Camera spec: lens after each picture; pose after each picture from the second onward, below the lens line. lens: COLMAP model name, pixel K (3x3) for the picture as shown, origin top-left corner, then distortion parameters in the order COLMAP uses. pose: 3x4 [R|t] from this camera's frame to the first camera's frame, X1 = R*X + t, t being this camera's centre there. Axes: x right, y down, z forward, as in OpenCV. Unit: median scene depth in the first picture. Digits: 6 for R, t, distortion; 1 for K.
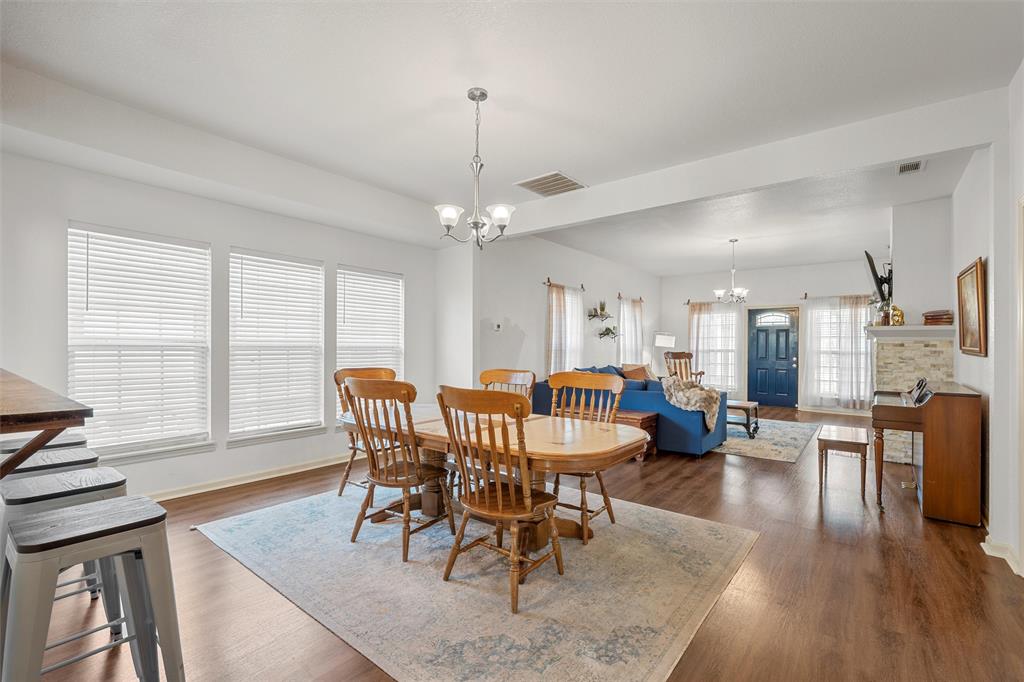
lens RADIAL K [[453.0, 0, 515.9], [0, 453.0, 342.1], [0, 0, 1]] dist [0.004499, 0.000383]
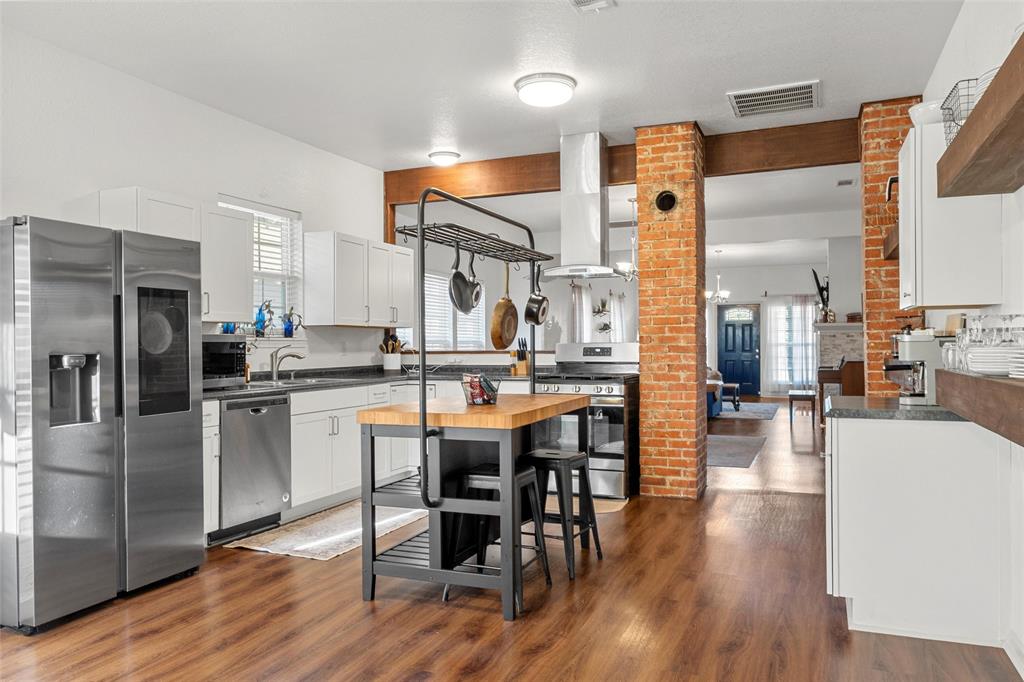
lens RADIAL K [[722.8, 0, 511.2], [0, 722.8, 339.3], [0, 0, 1]] dist [-0.014965, -0.002614]
pose [[0.964738, -0.008590, 0.263073, -0.473809], [0.009104, 0.999958, -0.000737, 0.005658], [-0.263056, 0.003106, 0.964776, -0.597368]]
